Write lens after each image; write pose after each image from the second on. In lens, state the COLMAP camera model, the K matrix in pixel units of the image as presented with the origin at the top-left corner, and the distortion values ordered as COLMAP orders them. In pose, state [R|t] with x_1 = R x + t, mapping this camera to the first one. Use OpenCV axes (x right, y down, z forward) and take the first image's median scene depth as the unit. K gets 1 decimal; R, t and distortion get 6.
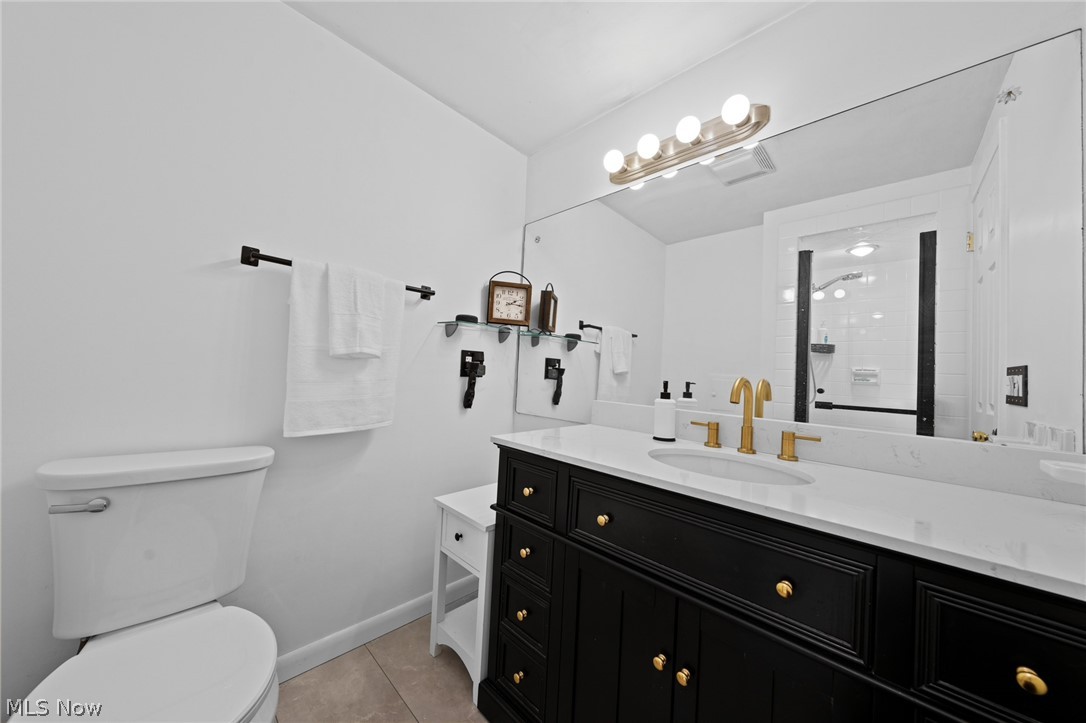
lens RADIAL K [[367.2, 0, 547.3], [0, 367.2, 361.0], [0, 0, 1]] dist [-0.005019, -0.000086]
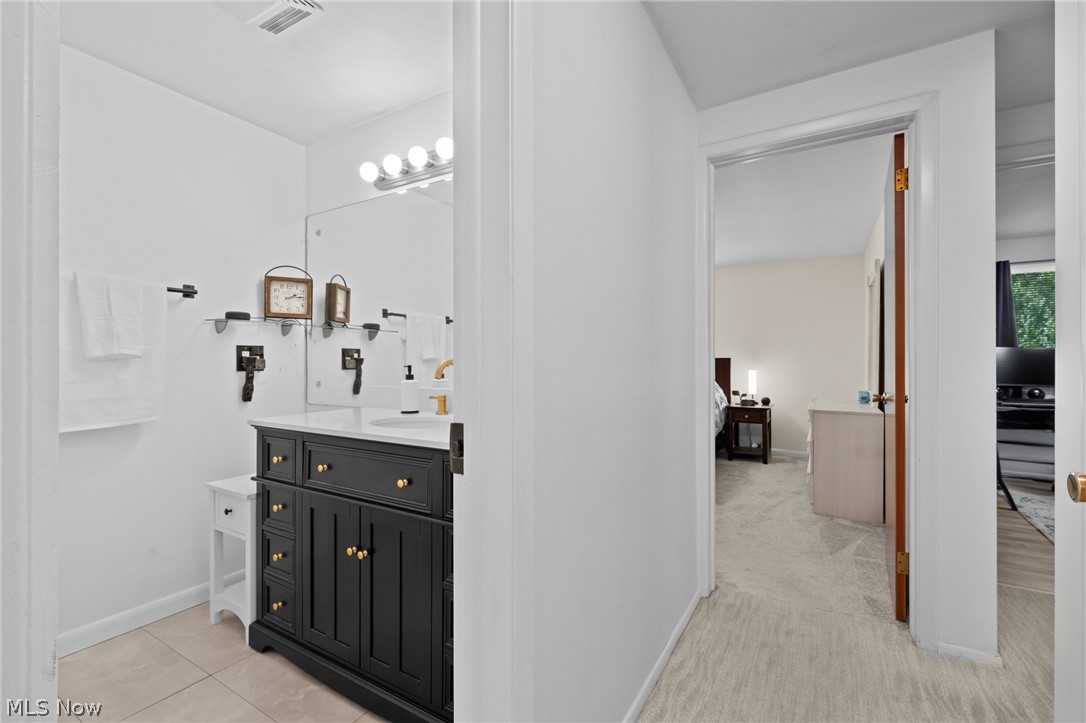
lens RADIAL K [[480.4, 0, 536.9], [0, 480.4, 355.1], [0, 0, 1]] dist [-0.003636, -0.000578]
pose [[0.977357, -0.048634, 0.205934, 0.293220], [0.044241, 0.998685, 0.025887, -0.000687], [-0.206922, -0.016190, 0.978223, -0.459679]]
